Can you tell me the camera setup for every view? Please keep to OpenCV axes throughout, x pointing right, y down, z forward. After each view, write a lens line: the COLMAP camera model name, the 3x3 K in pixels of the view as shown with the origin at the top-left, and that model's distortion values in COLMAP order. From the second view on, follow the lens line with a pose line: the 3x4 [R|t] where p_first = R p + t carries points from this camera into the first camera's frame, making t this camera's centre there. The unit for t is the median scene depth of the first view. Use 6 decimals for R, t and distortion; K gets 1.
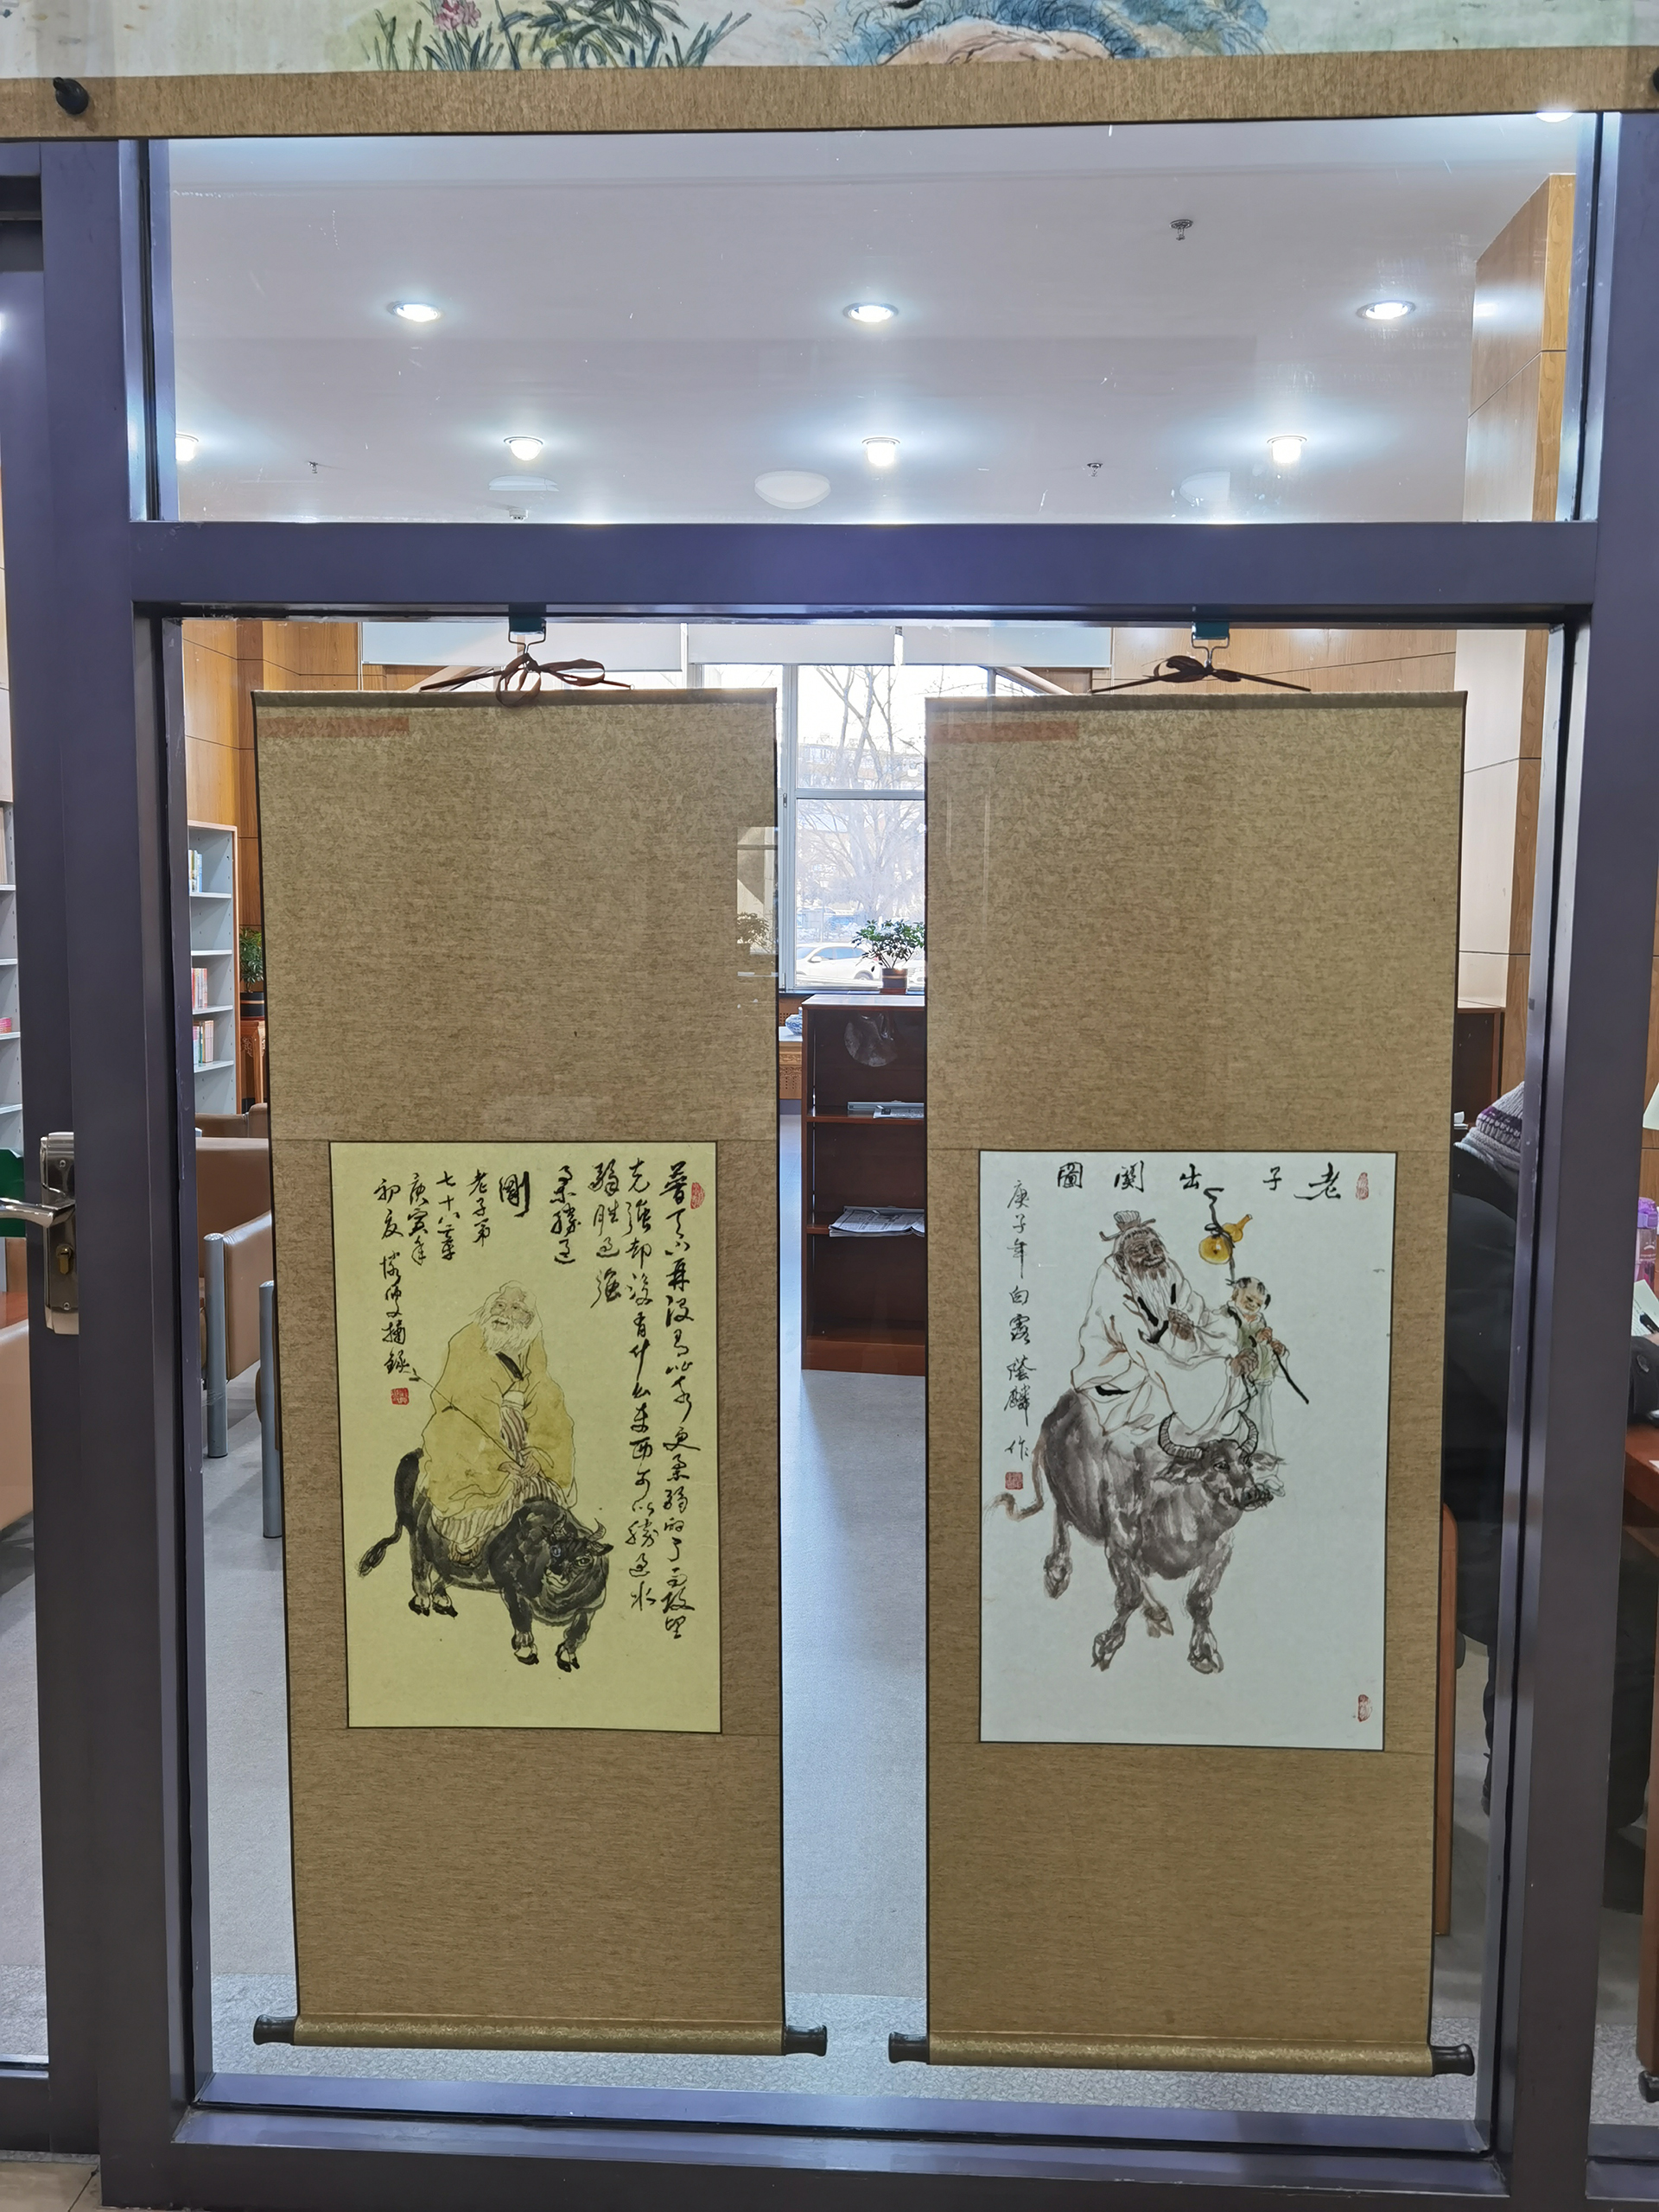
lens RADIAL K [[1714.3, 0, 827.0], [0, 1714.3, 1089.0], [0, 0, 1]] dist [0.019853, -0.012045]
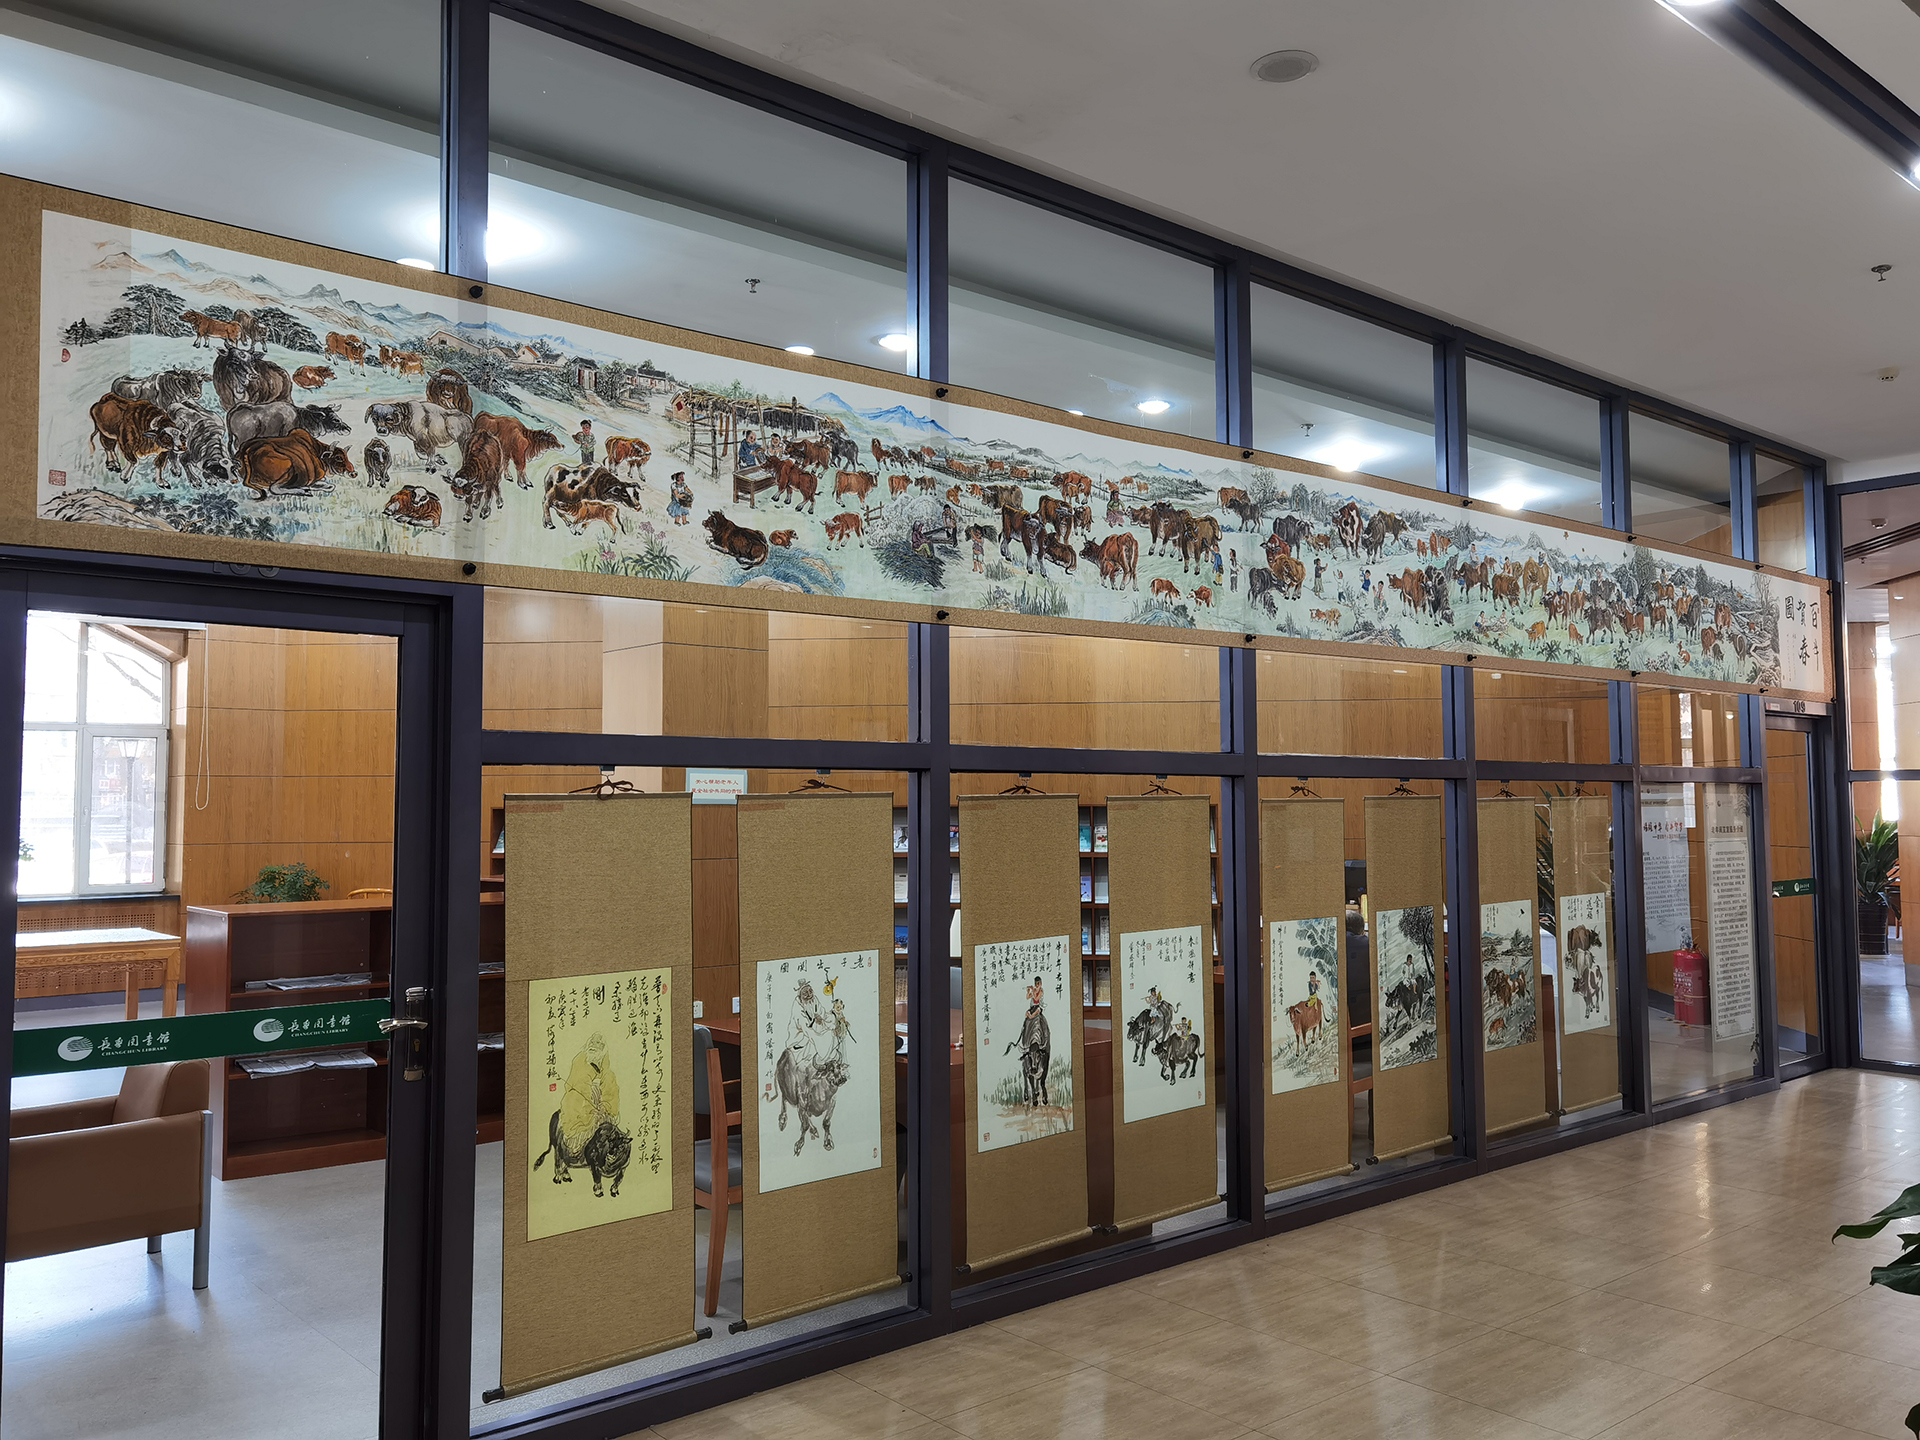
lens RADIAL K [[1488.0, 0, 962.8], [0, 1488.0, 721.6], [0, 0, 1]] dist [0.019853, -0.012045]
pose [[0.731934, 0.026808, 0.680848, -1.252765], [0.075642, 0.989852, -0.120293, -0.030023], [-0.677164, 0.139547, 0.722479, -0.939807]]
